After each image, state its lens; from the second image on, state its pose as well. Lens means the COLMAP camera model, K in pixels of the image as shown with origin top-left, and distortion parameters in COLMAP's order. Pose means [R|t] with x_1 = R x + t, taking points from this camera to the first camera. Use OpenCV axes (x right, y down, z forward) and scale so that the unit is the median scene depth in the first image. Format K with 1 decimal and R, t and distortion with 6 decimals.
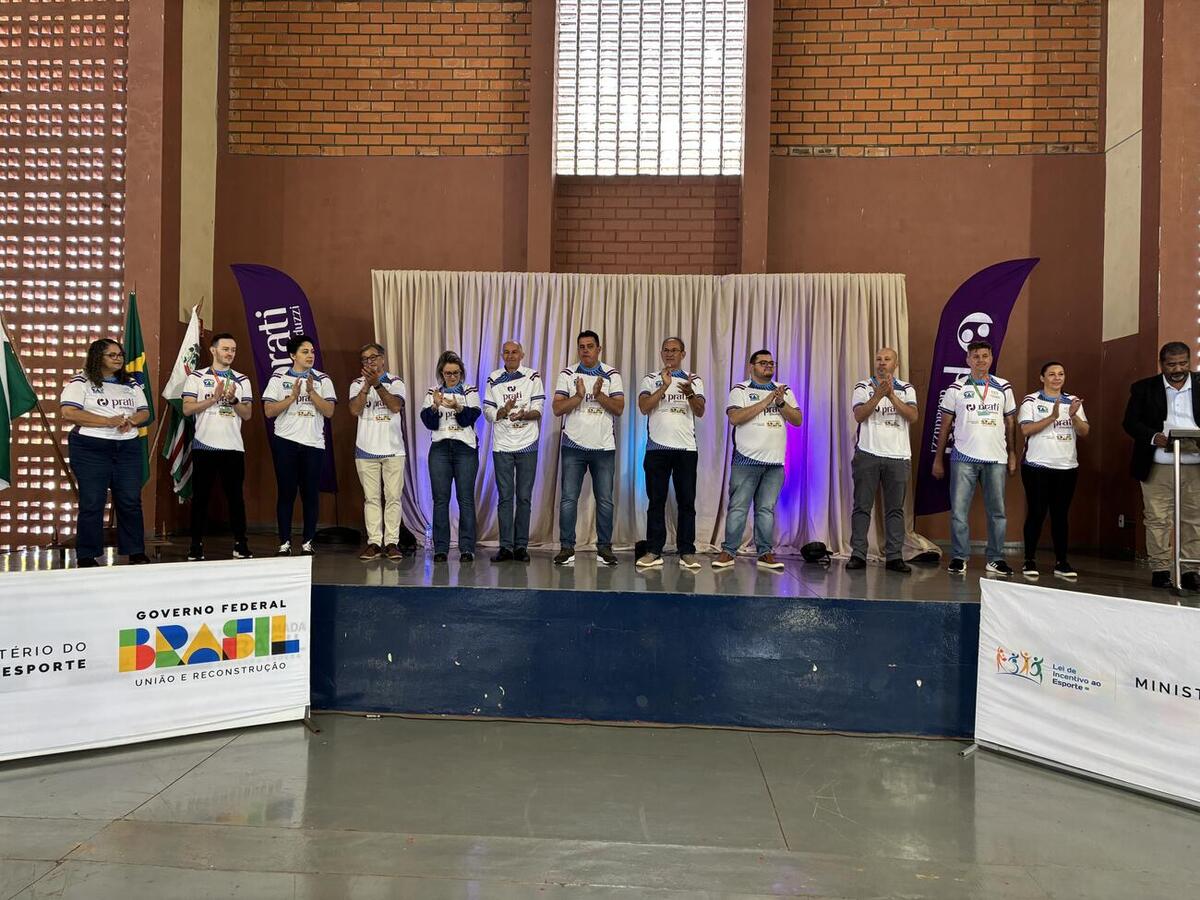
lens RADIAL K [[913.4, 0, 584.8], [0, 913.4, 431.3], [0, 0, 1]] dist [0.033705, -0.006048]
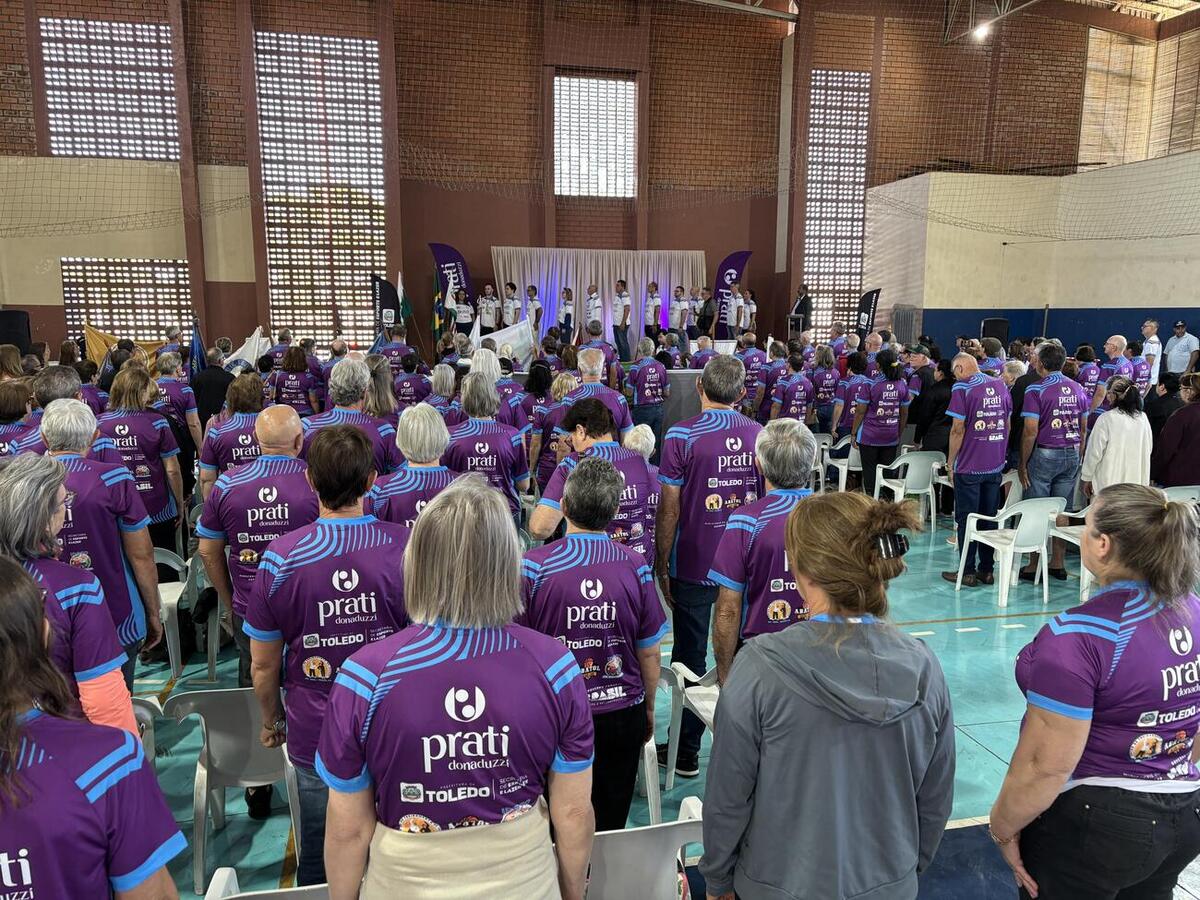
lens RADIAL K [[922.3, 0, 600.0], [0, 922.3, 450.0], [0, 0, 1]] dist [0.031666, 0.001416]
pose [[0.953392, -0.062334, 0.295227, -0.613165], [0.010138, 0.984494, 0.175127, -0.067127], [-0.301565, -0.163972, 0.939240, -1.201331]]
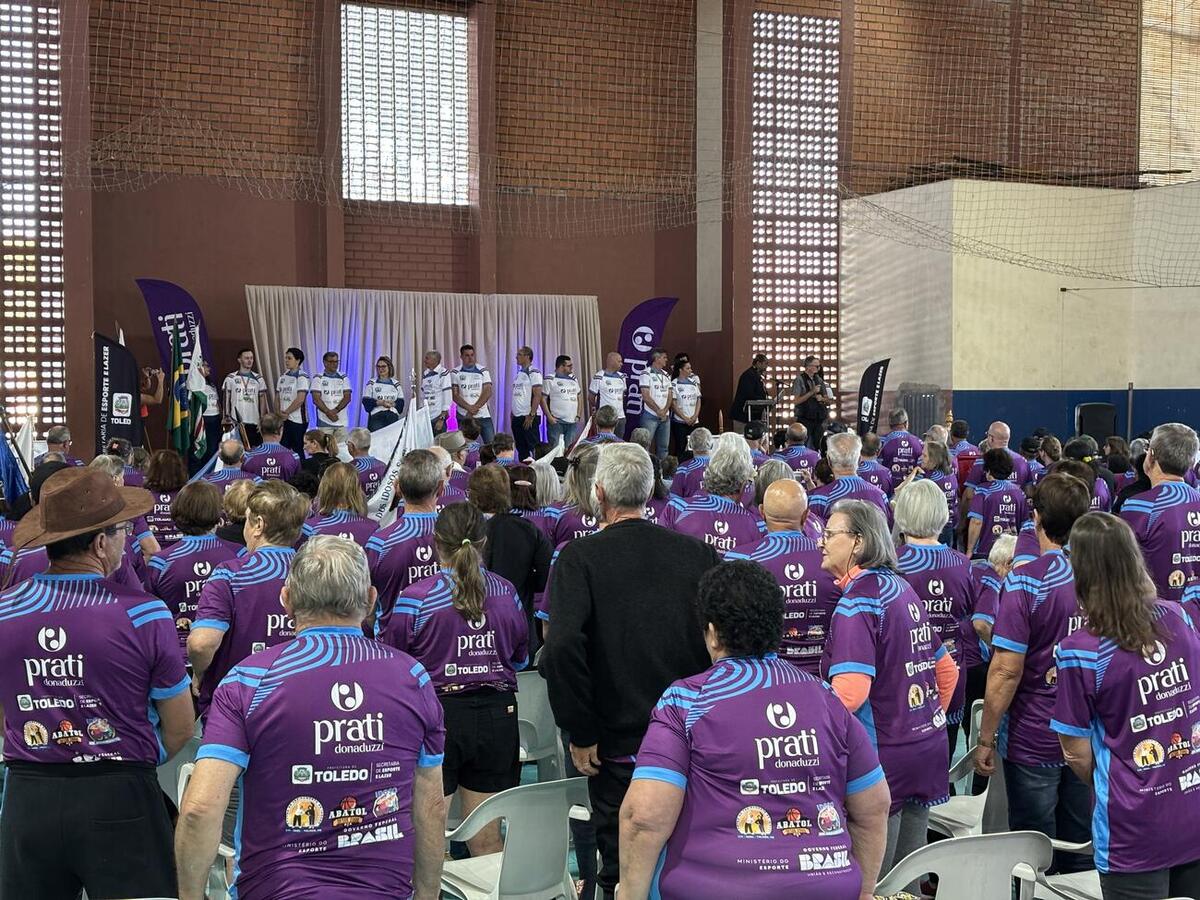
lens RADIAL K [[1792.0, 0, 595.0], [0, 1792.0, 474.8], [0, 0, 1]] dist [0.097456, -0.173431]
pose [[0.862404, -0.043312, 0.504365, -0.997738], [0.009113, 0.997500, 0.070077, -0.071088], [-0.506139, -0.055838, 0.860642, -1.348656]]
